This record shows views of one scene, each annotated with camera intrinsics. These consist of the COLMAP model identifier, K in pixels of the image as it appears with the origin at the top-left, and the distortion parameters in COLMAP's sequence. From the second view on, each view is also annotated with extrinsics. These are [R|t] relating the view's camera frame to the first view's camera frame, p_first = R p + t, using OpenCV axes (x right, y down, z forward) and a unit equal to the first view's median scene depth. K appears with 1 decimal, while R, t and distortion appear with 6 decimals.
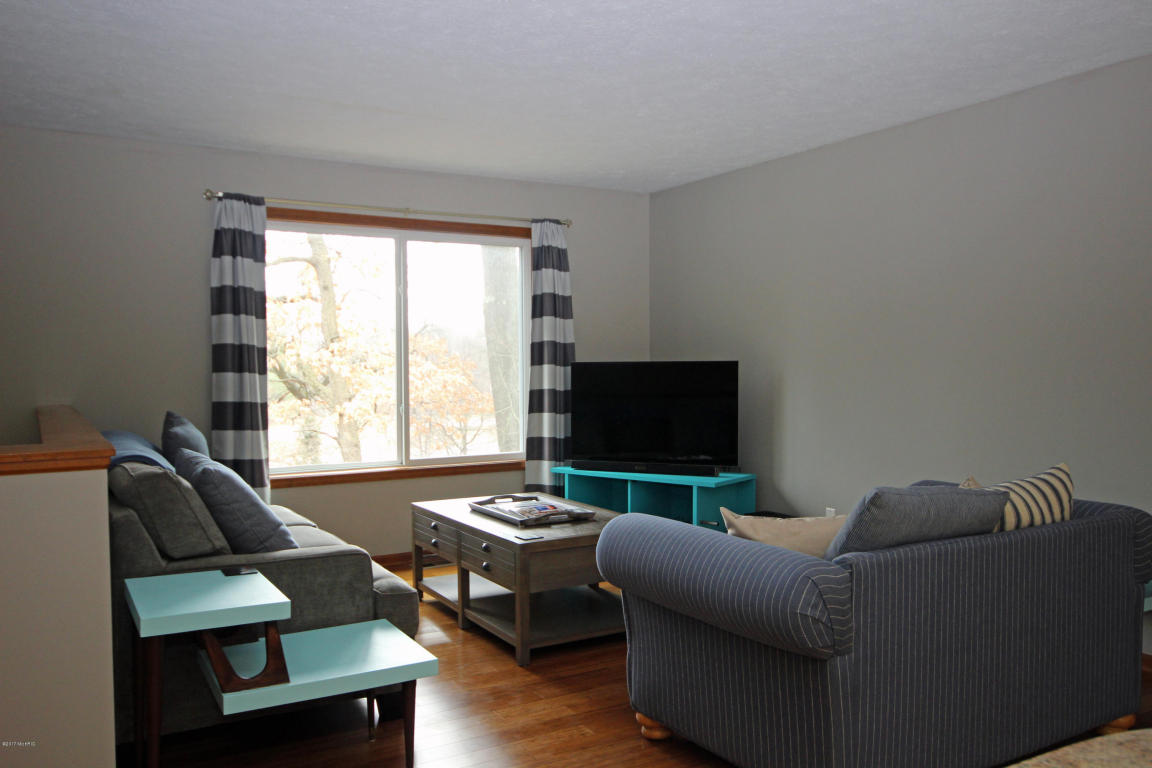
lens RADIAL K [[919.8, 0, 577.9], [0, 919.8, 390.8], [0, 0, 1]] dist [0.015713, -0.013644]
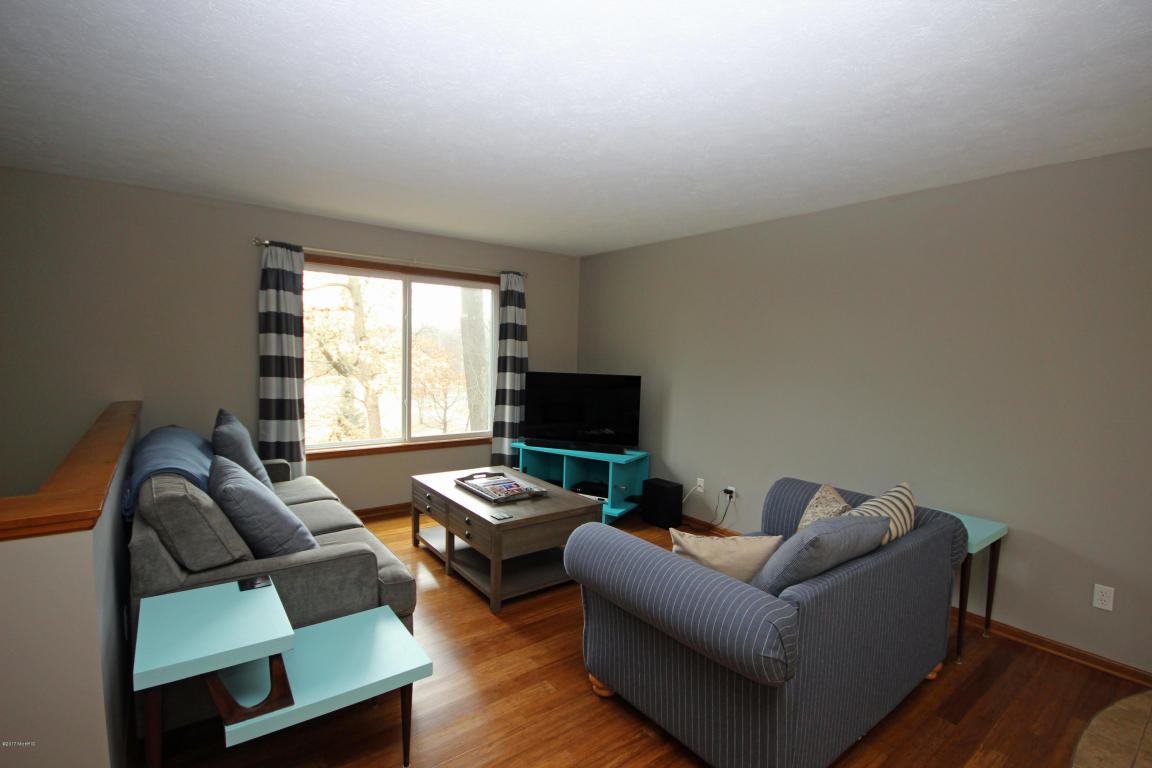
lens RADIAL K [[533.1, 0, 578.4], [0, 533.1, 393.5], [0, 0, 1]] dist [0.000160, -0.003291]
pose [[0.992174, 0.024959, 0.122342, -0.037450], [-0.030968, 0.998392, 0.047471, -0.053721], [-0.120961, -0.050888, 0.991352, 0.205135]]
